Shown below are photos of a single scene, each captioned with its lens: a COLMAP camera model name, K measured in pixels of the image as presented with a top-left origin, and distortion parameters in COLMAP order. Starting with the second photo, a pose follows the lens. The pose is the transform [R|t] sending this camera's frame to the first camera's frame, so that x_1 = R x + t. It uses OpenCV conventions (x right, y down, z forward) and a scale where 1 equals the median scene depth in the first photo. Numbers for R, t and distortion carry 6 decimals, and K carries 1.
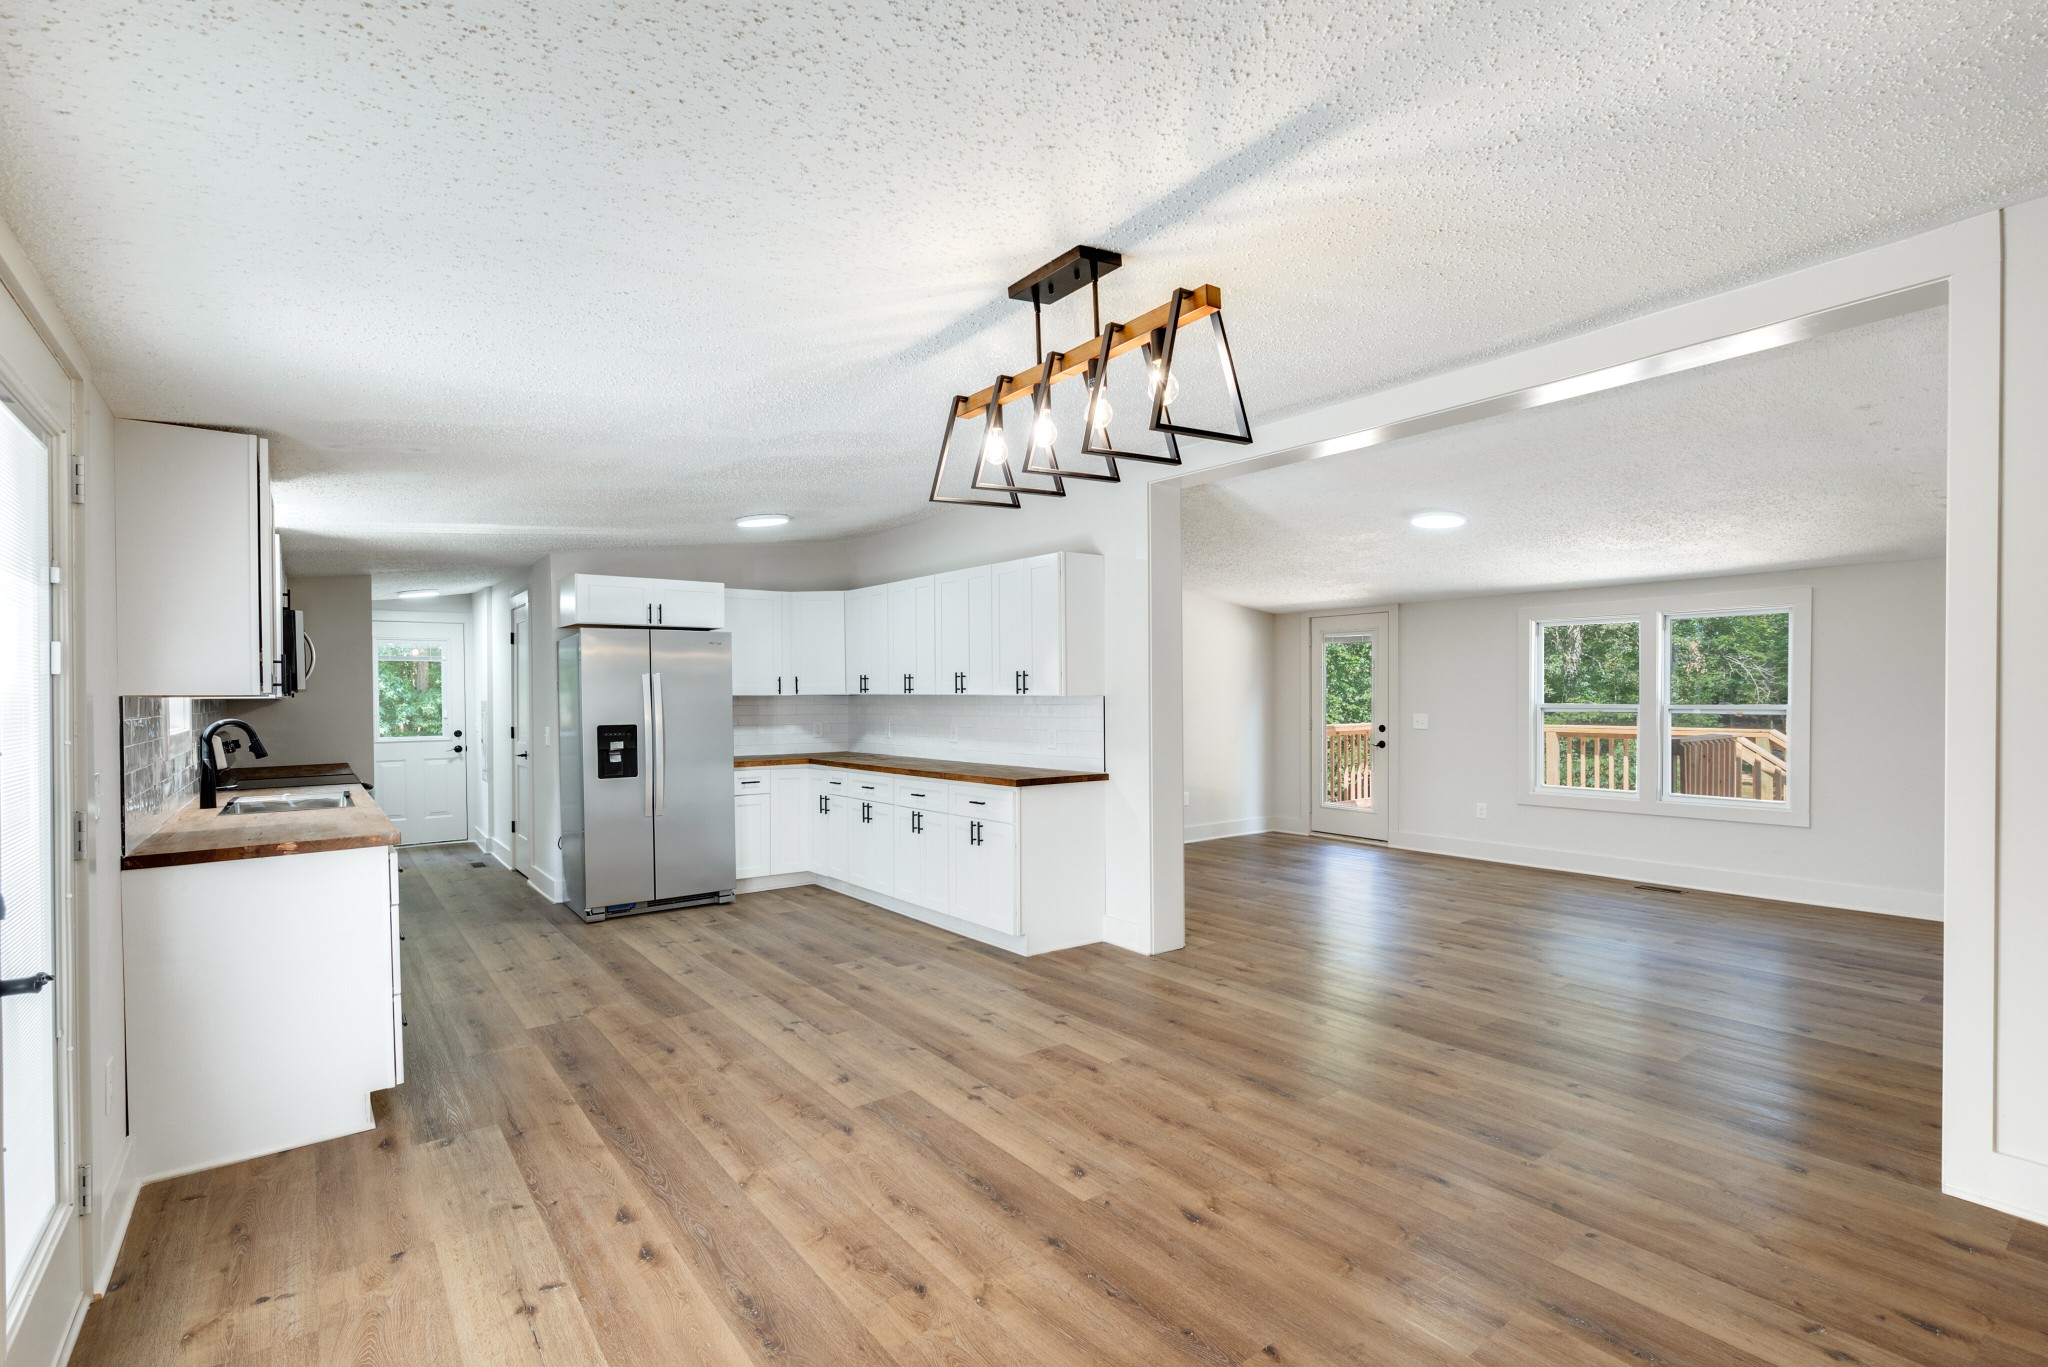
lens RADIAL K [[939.1, 0, 1028.6], [0, 939.1, 703.1], [0, 0, 1]] dist [0.000699, 0.000380]
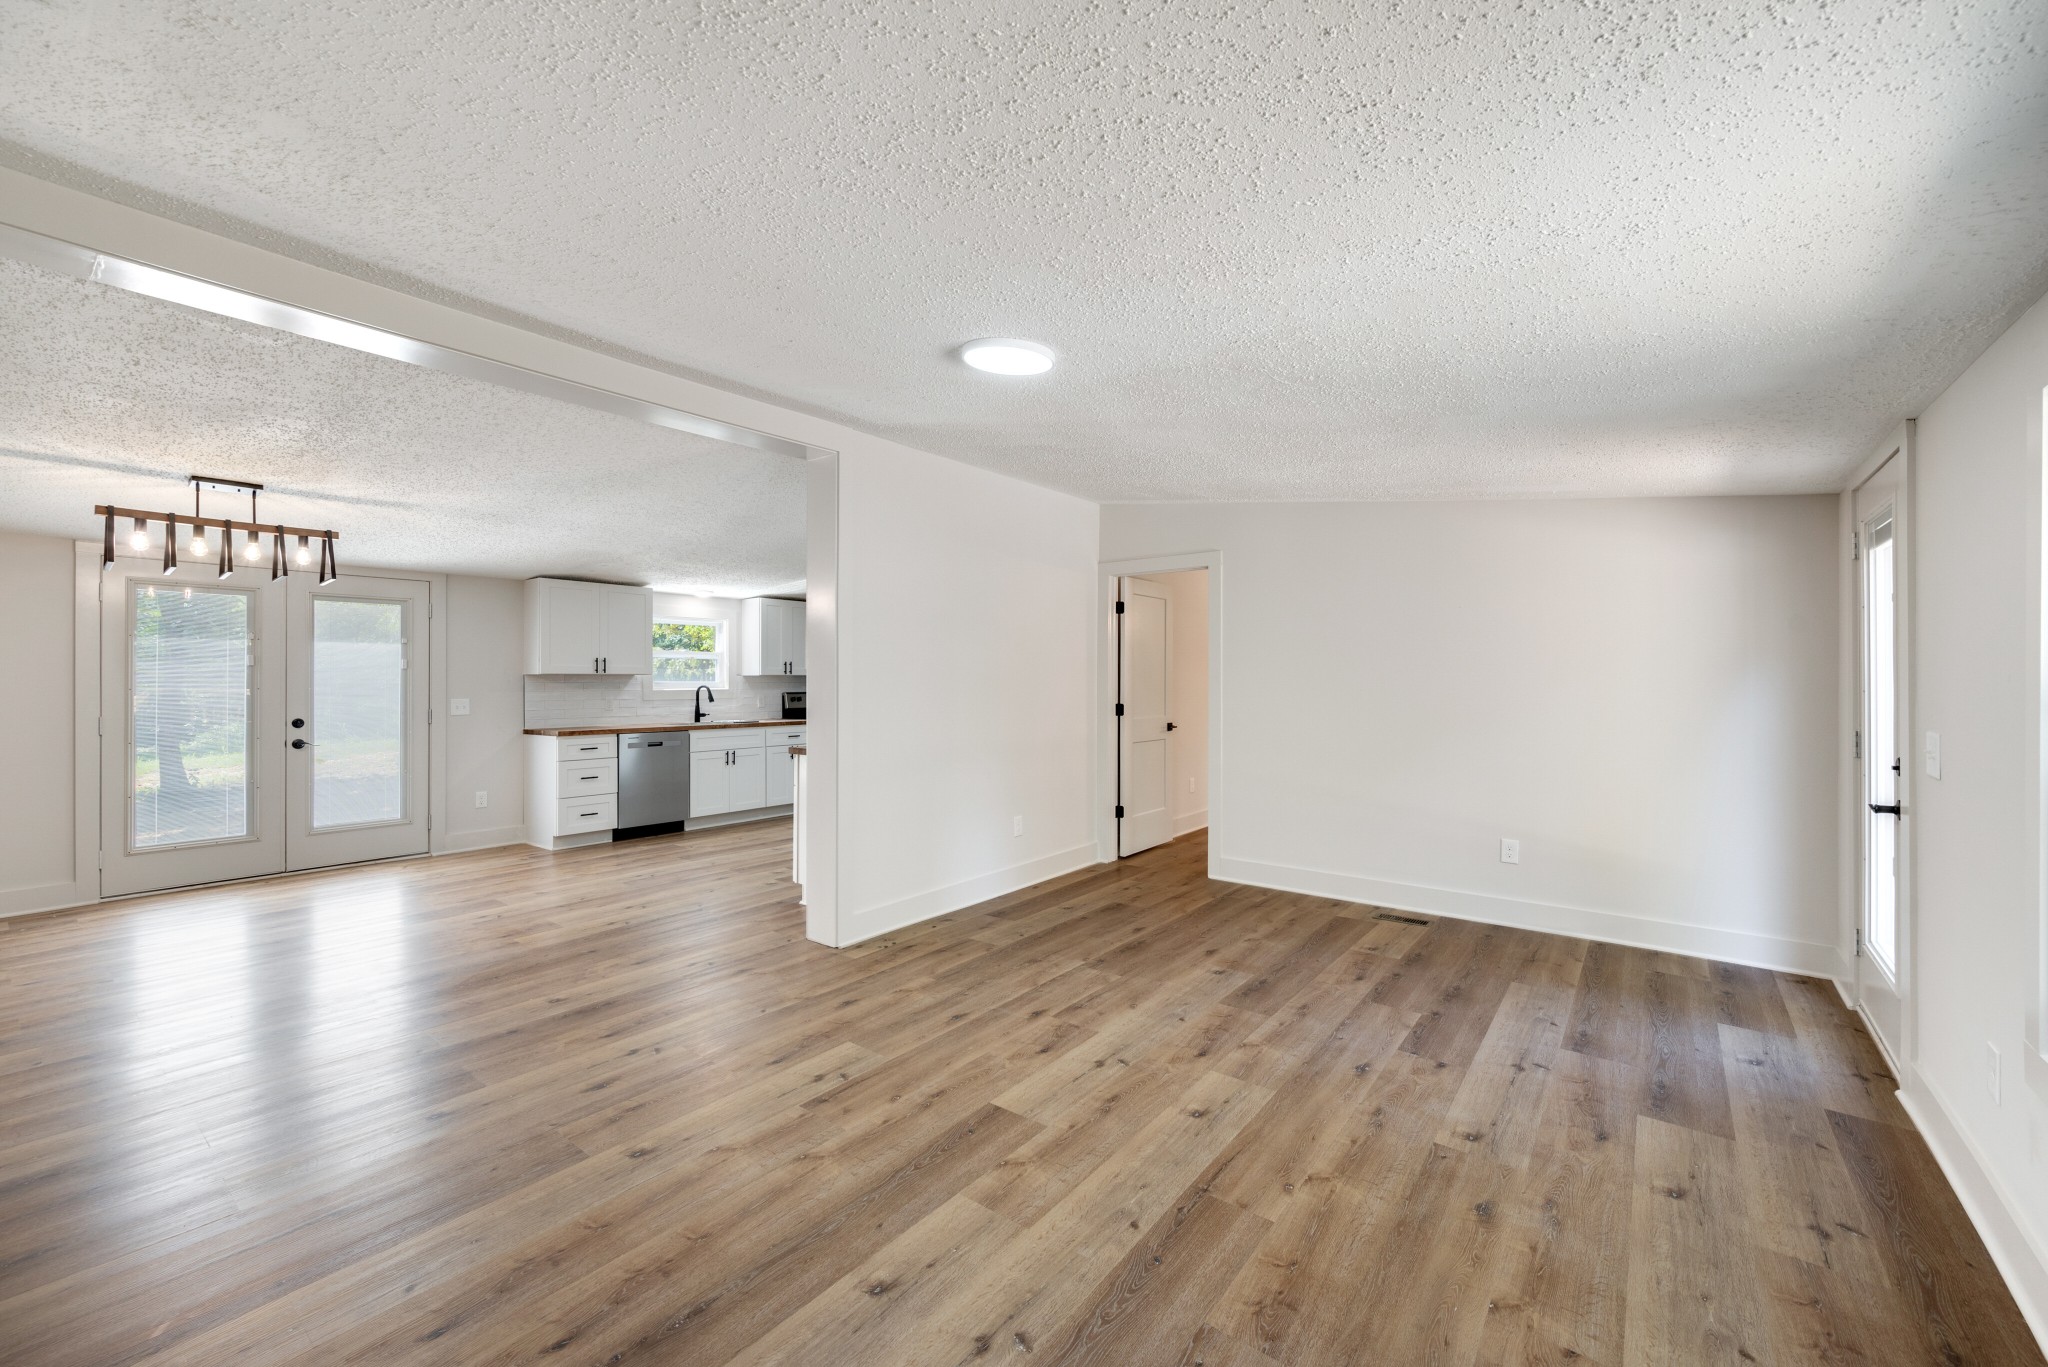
lens RADIAL K [[812.5, 0, 1026.4], [0, 812.5, 677.8], [0, 0, 1]] dist [-0.000964, -0.000248]
pose [[0.254395, 0.005869, -0.967083, 0.859572], [-0.007499, 0.999963, 0.004096, -0.009061], [0.967071, 0.006210, 0.254430, 0.851190]]
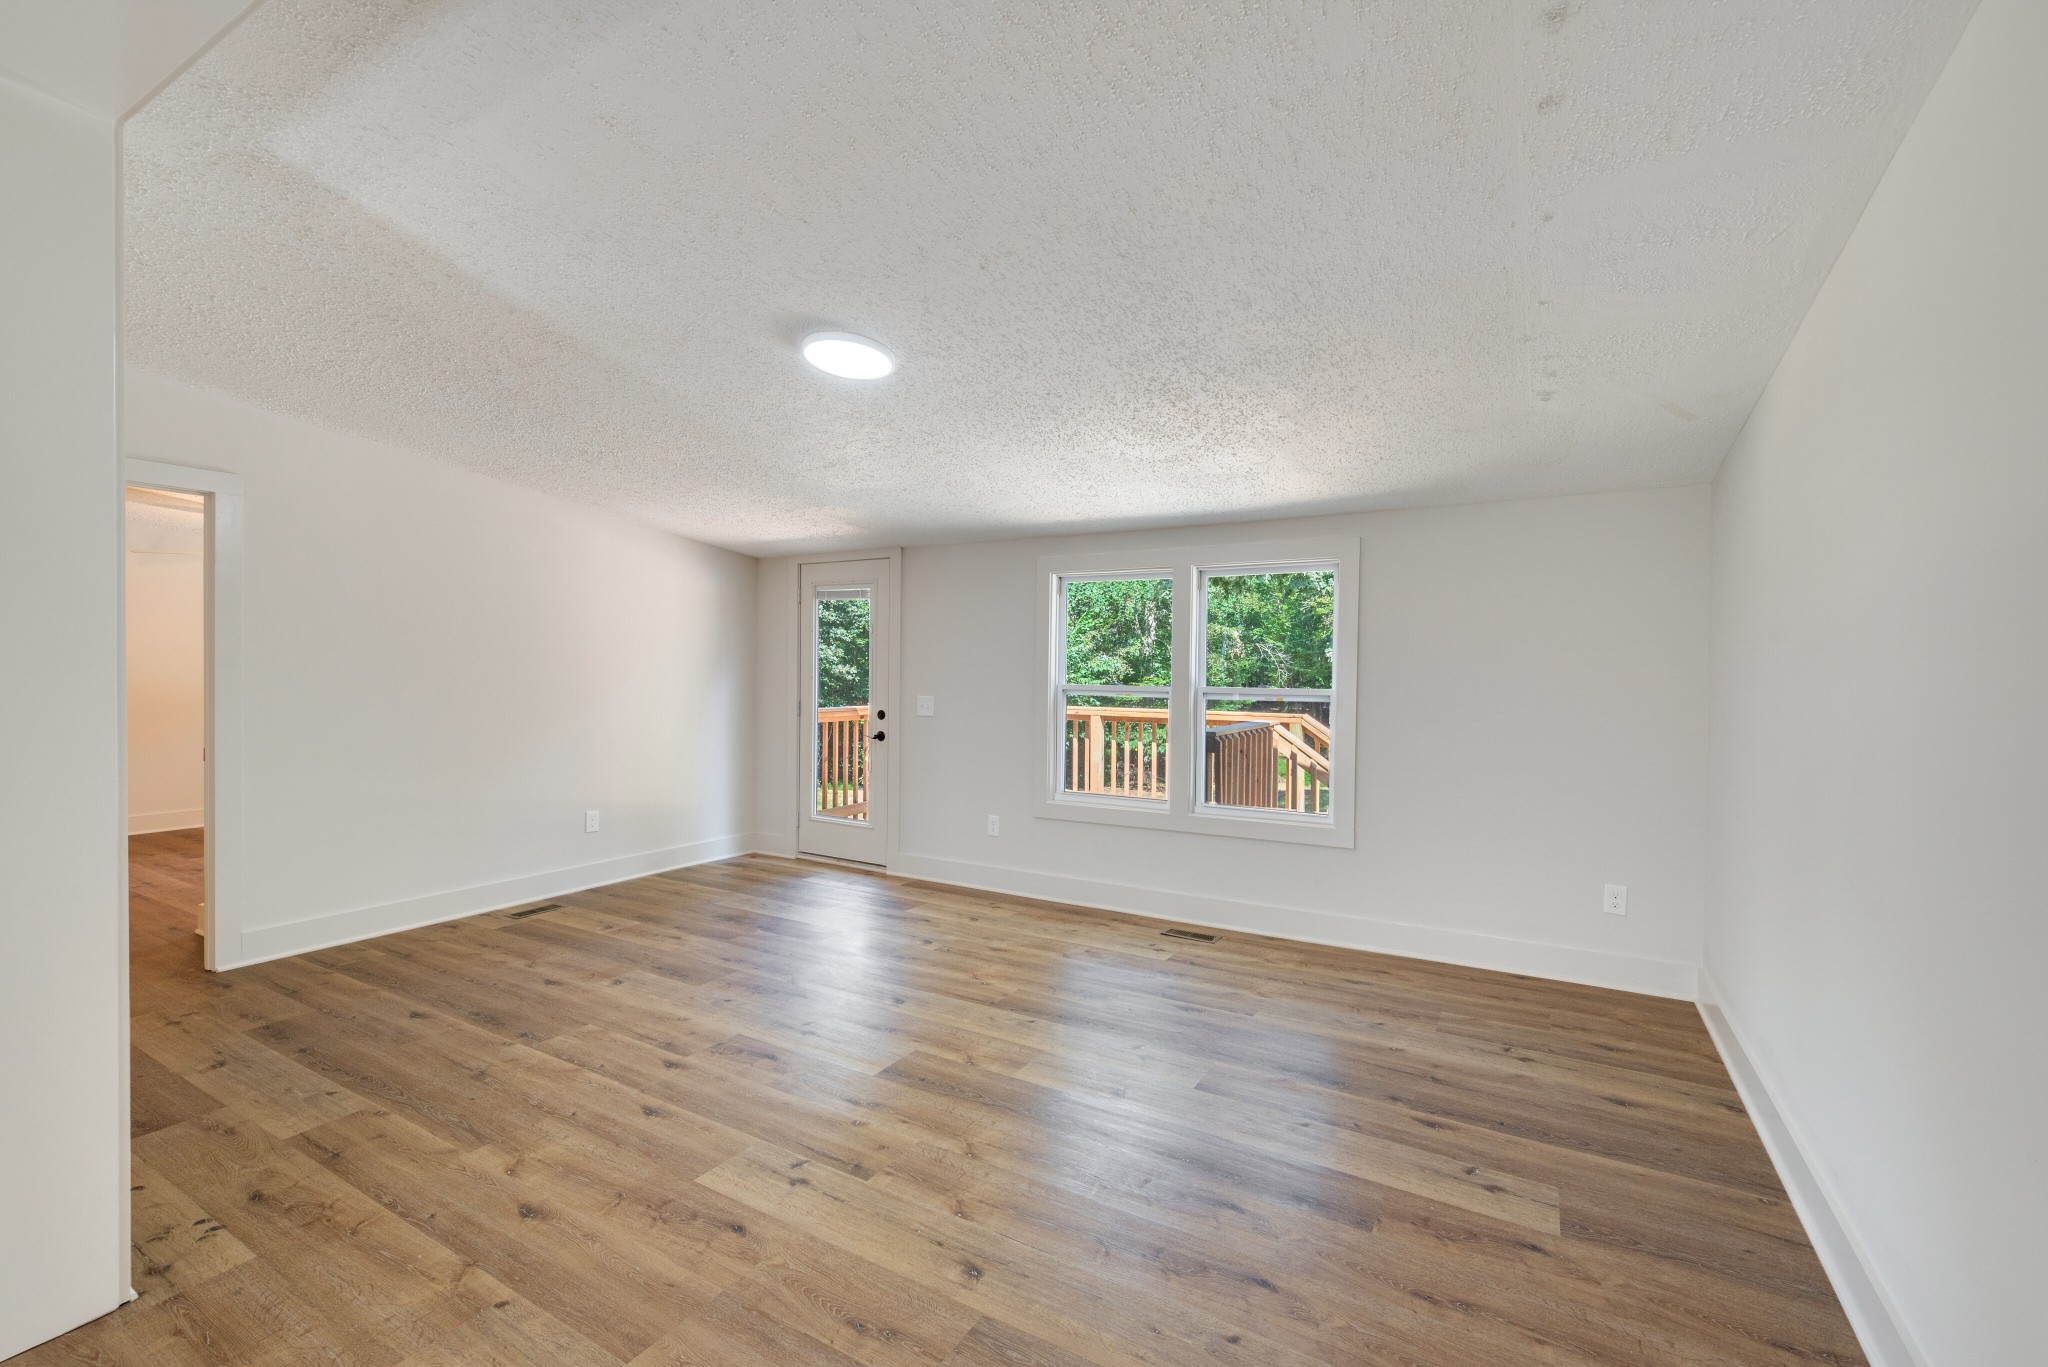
lens RADIAL K [[868.5, 0, 1034.5], [0, 868.5, 678.0], [0, 0, 1]] dist [-0.002700, 0.000496]
pose [[0.925742, 0.010787, 0.378002, 0.329180], [-0.011088, 0.999938, -0.001380, -0.003757], [-0.377993, -0.002913, 0.925804, 0.456170]]
